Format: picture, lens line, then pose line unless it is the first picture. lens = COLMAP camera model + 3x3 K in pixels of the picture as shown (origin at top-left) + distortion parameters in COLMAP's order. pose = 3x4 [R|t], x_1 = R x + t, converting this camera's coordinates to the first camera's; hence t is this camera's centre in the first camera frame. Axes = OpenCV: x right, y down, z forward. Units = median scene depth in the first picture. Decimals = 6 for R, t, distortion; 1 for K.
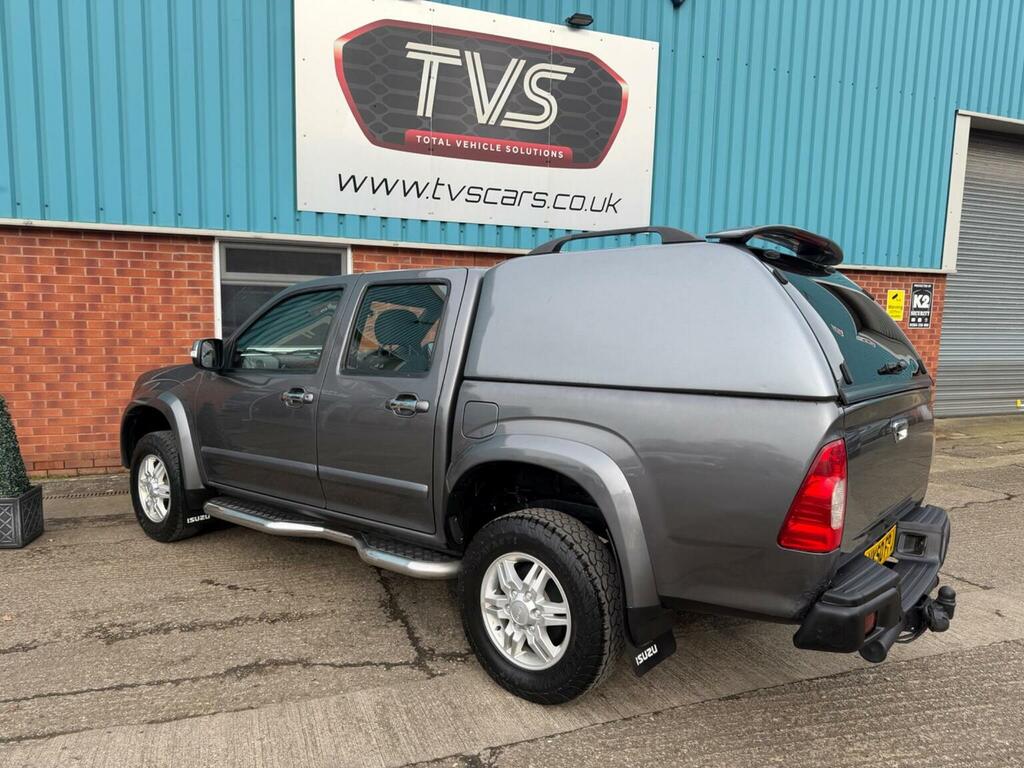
lens RADIAL K [[712.5, 0, 512.3], [0, 712.5, 394.2], [0, 0, 1]] dist [0.060461, -0.084551]
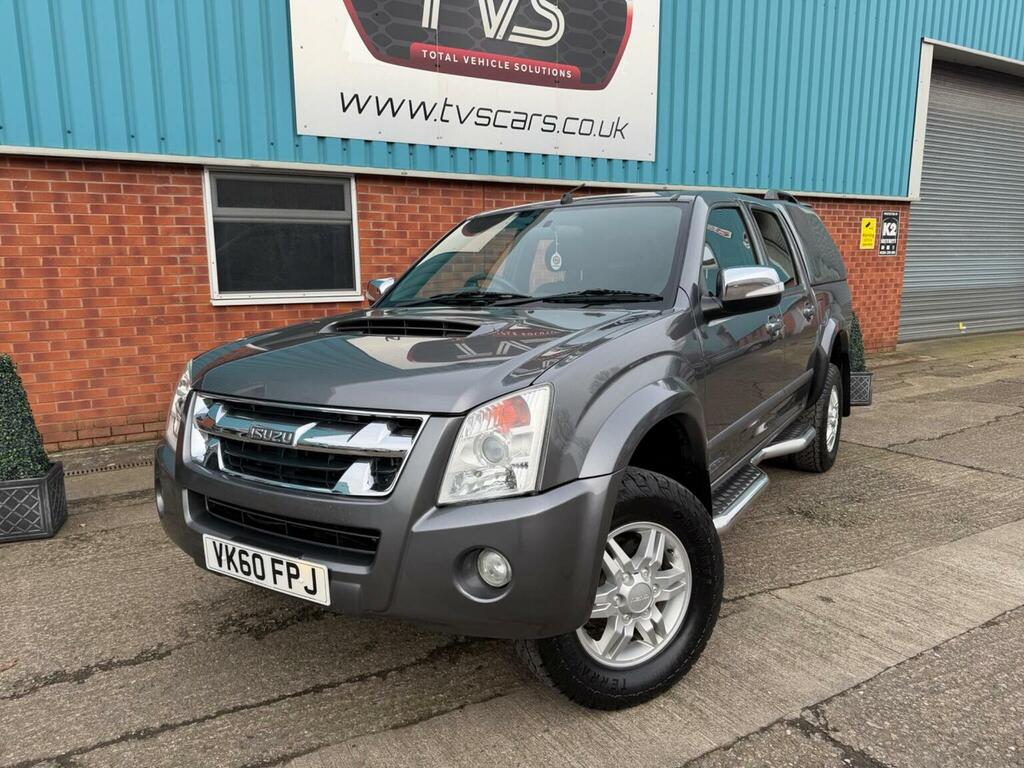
lens RADIAL K [[719.6, 0, 516.0], [0, 719.6, 385.8], [0, 0, 1]] dist [0.015733, -0.022080]
pose [[0.987670, -0.056623, 0.145950, -0.170479], [0.048573, 0.997126, 0.058150, 0.011230], [-0.148823, -0.050343, 0.987581, 0.070991]]
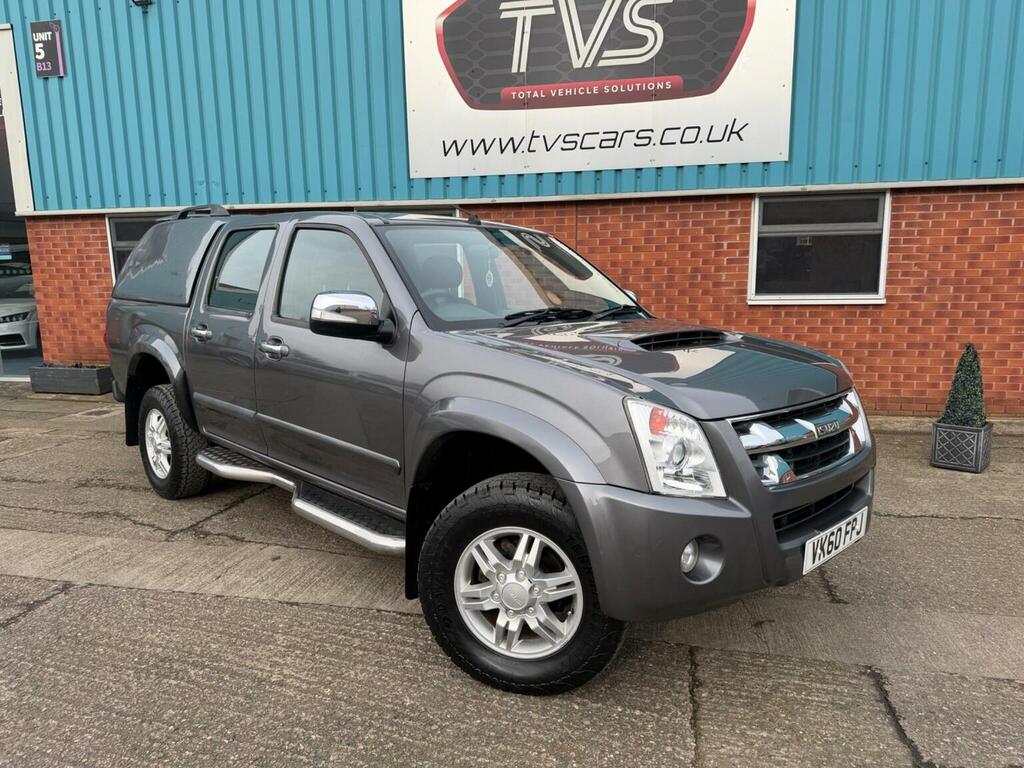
lens RADIAL K [[715.4, 0, 513.5], [0, 715.4, 390.0], [0, 0, 1]] dist [0.028466, -0.030849]
pose [[0.832574, 0.060420, -0.550609, 0.463024], [-0.035539, 0.997812, 0.055753, 0.012479], [0.552773, -0.026851, 0.832899, 0.118783]]
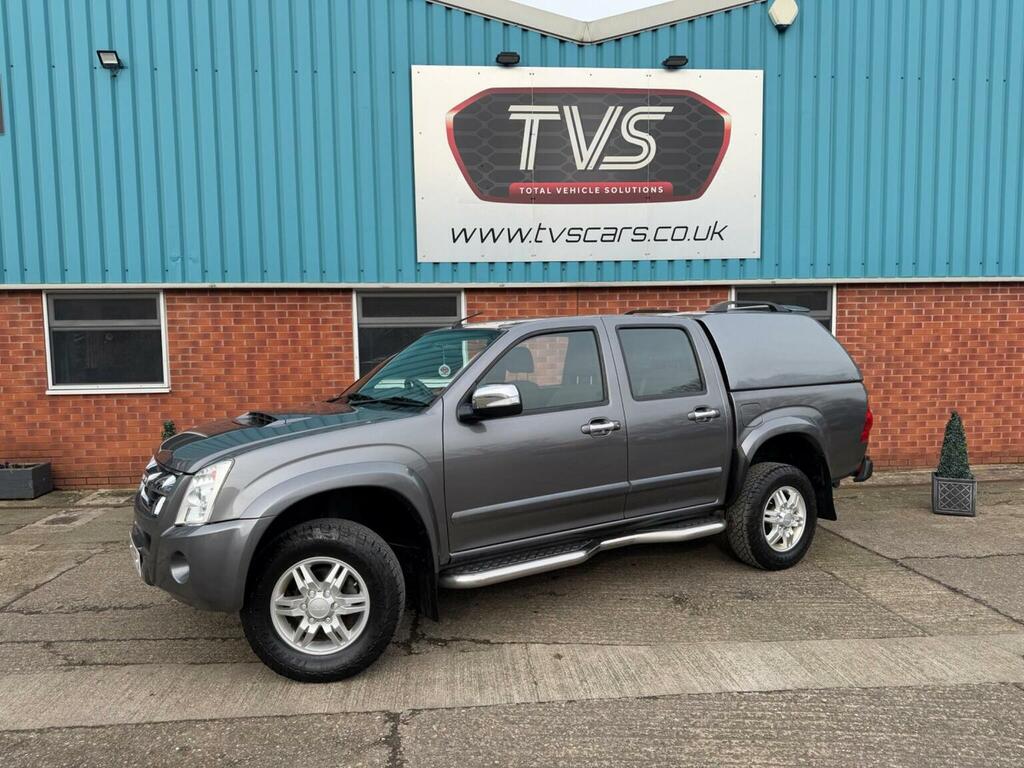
lens RADIAL K [[708.9, 0, 512.1], [0, 708.9, 390.1], [0, 0, 1]] dist [0.072239, -0.093482]
pose [[0.956468, -0.012418, -0.291572, 0.171064], [-0.000351, 0.999045, -0.043701, 0.002153], [0.291836, 0.041901, 0.955550, -0.045770]]
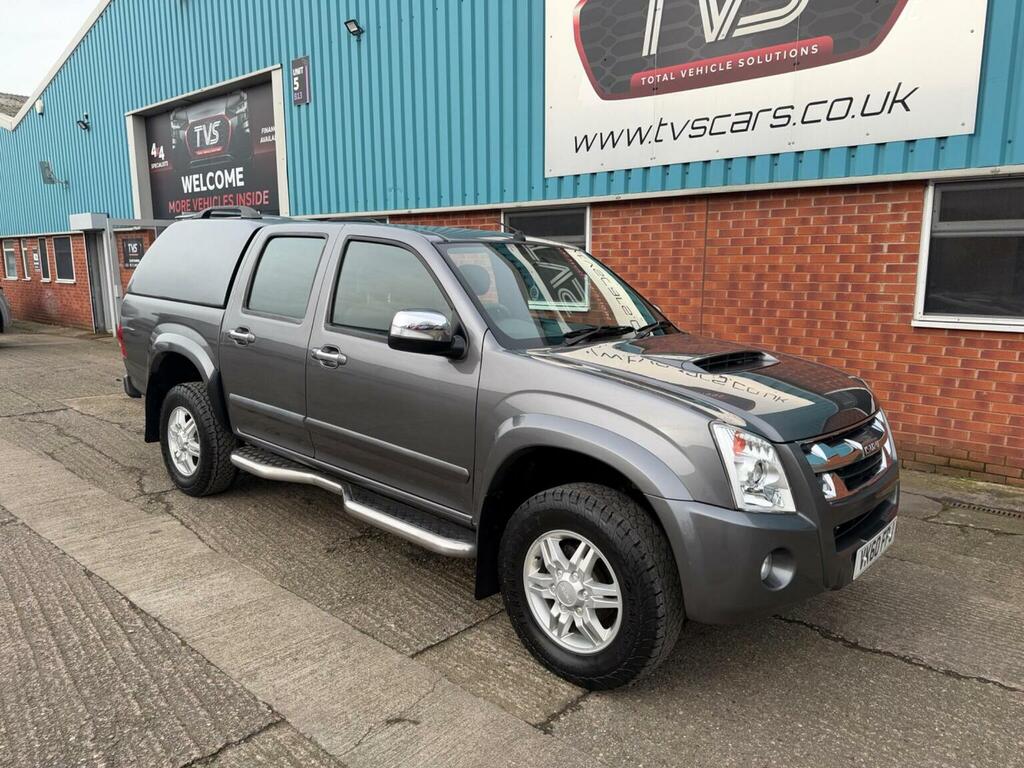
lens RADIAL K [[719.6, 0, 516.0], [0, 719.6, 385.8], [0, 0, 1]] dist [0.015733, -0.022080]
pose [[0.466186, 0.126541, -0.875590, 0.662855], [-0.100162, 0.990903, 0.089878, -0.027312], [0.878999, 0.045801, 0.474620, 0.416913]]
